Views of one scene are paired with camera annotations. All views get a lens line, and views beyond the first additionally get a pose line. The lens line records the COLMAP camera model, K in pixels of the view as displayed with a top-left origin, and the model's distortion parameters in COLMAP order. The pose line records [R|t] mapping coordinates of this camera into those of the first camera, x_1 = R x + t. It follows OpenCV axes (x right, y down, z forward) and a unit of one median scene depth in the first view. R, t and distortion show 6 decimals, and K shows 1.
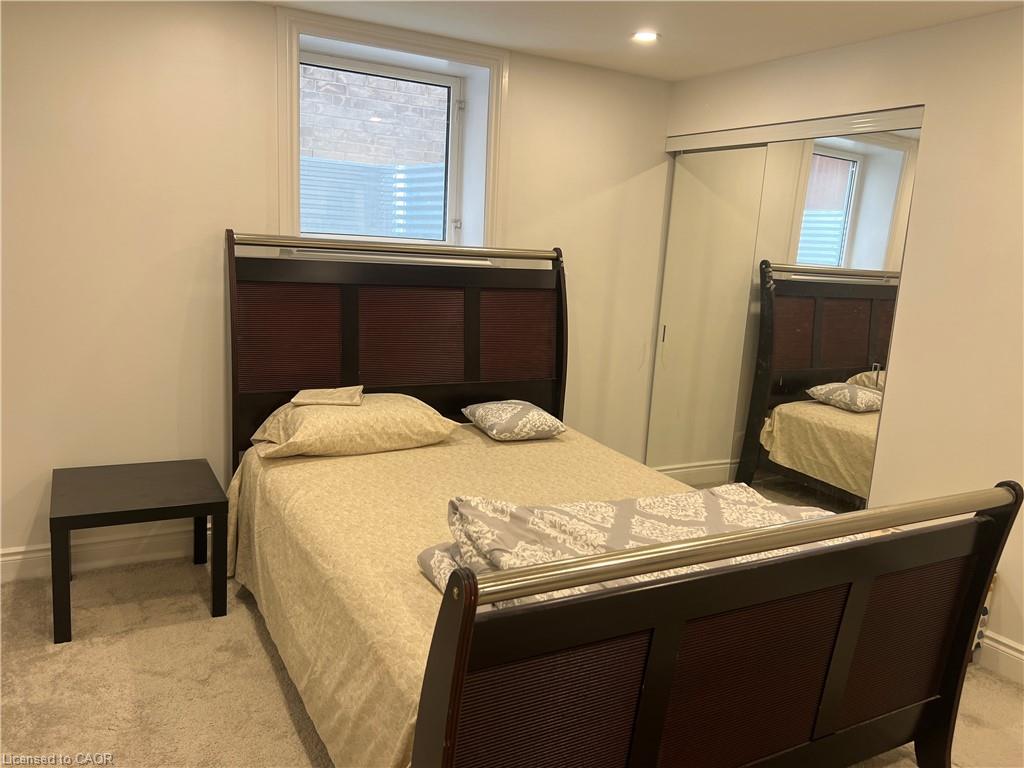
lens RADIAL K [[774.4, 0, 511.5], [0, 774.4, 388.1], [0, 0, 1]] dist [0.063777, -0.073503]
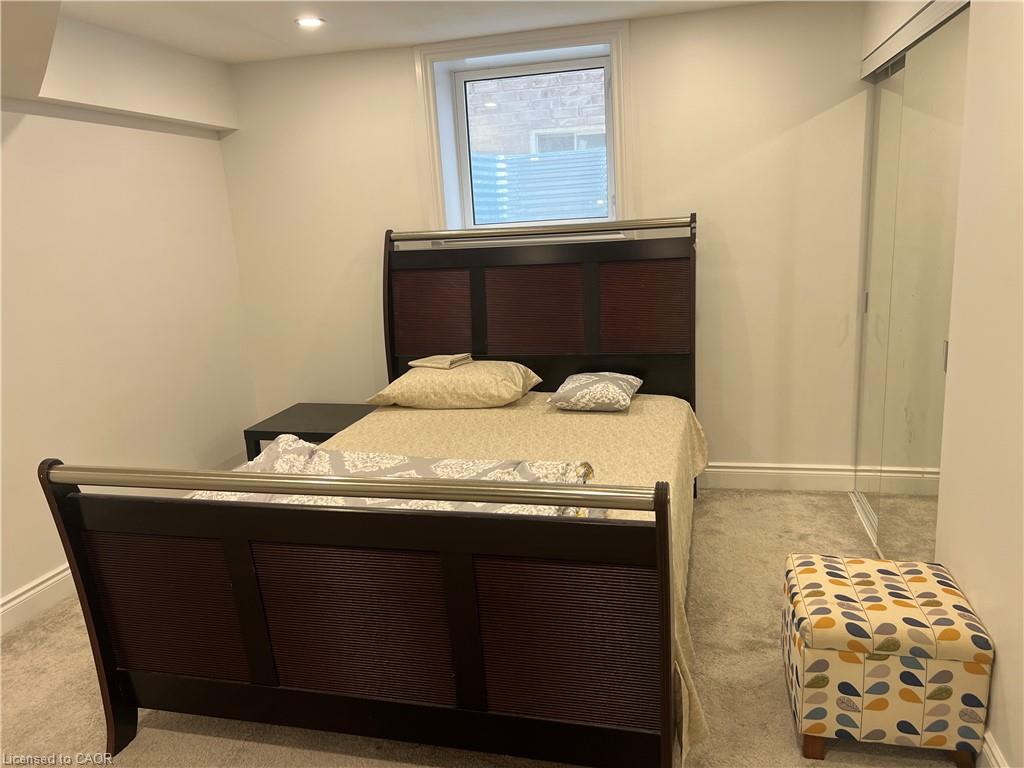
lens RADIAL K [[774.4, 0, 507.5], [0, 774.4, 383.7], [0, 0, 1]] dist [0.063777, -0.073503]
pose [[0.717243, 0.054147, -0.694716, 0.668825], [-0.035448, 0.998521, 0.041228, -0.007446], [0.695921, -0.004944, 0.718102, 0.195152]]
